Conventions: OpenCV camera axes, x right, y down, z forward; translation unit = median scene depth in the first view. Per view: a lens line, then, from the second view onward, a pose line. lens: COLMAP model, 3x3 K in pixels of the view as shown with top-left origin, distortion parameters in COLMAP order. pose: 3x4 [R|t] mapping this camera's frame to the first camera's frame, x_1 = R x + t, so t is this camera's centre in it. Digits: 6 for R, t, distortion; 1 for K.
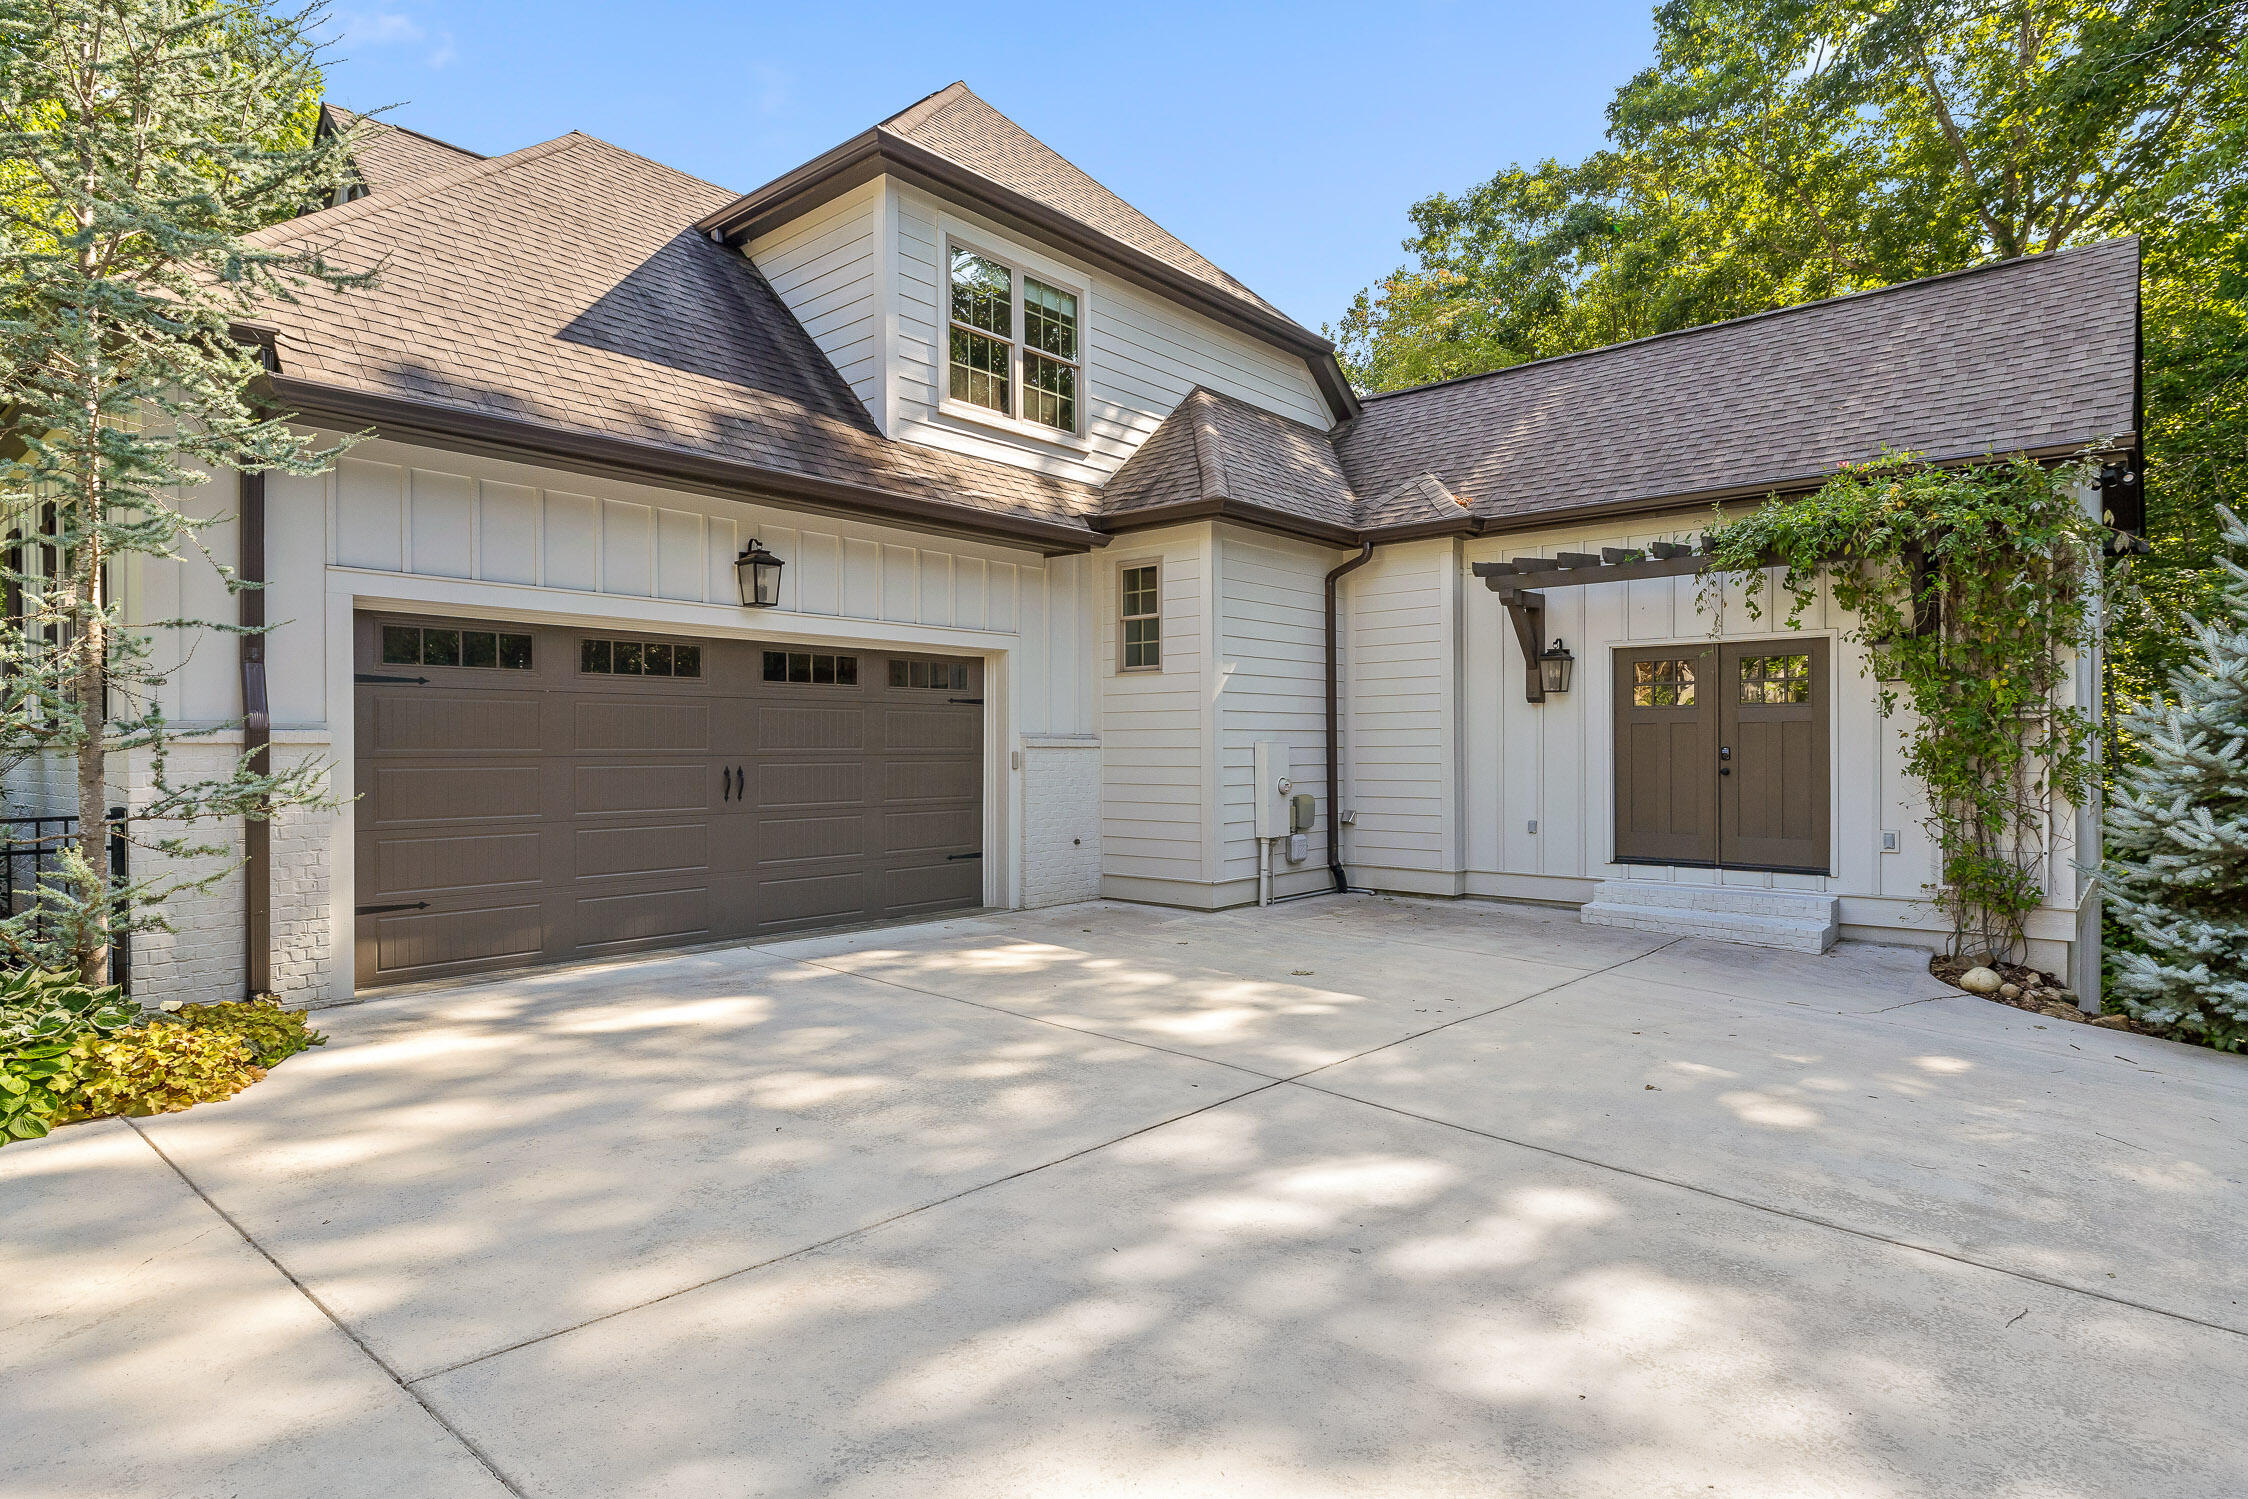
lens RADIAL K [[1225.8, 0, 1124.0], [0, 1225.8, 749.5], [0, 0, 1]] dist [-0.000029, 0.000697]
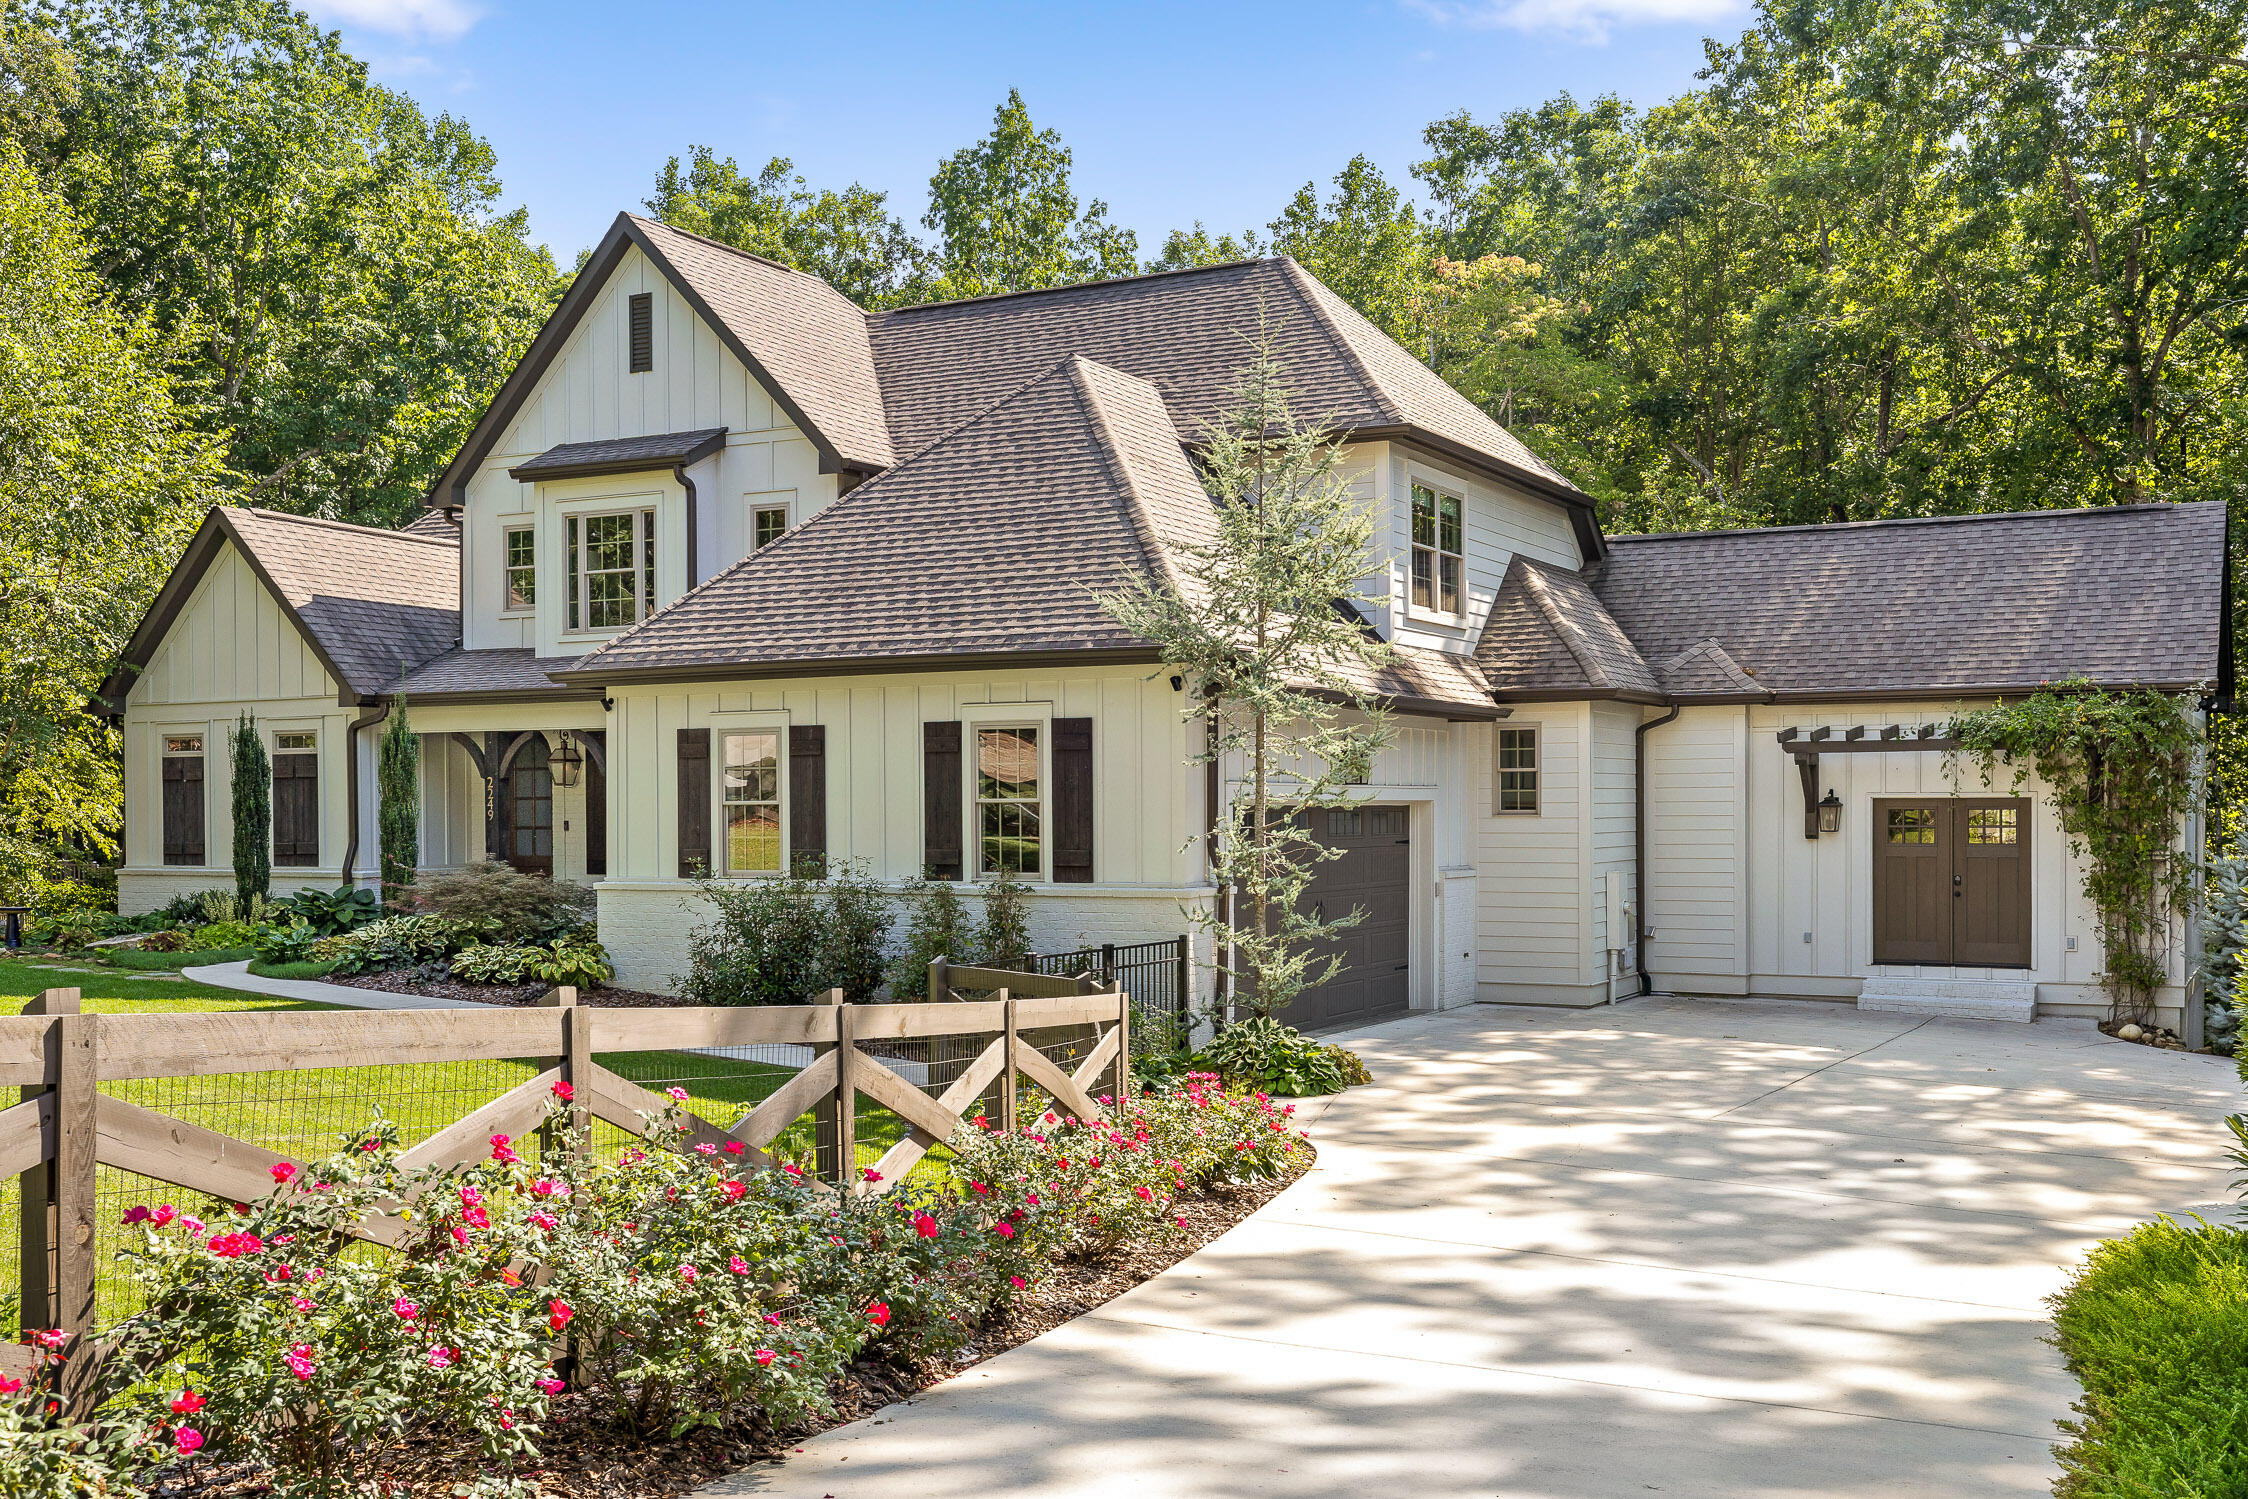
lens RADIAL K [[2295.7, 0, 1120.8], [0, 2295.7, 833.2], [0, 0, 1]] dist [-0.007363, 0.007894]
pose [[0.975402, -0.004696, 0.220384, -1.037556], [0.002489, 0.999944, 0.010292, -0.083383], [-0.220420, -0.009490, 0.975359, -1.351993]]
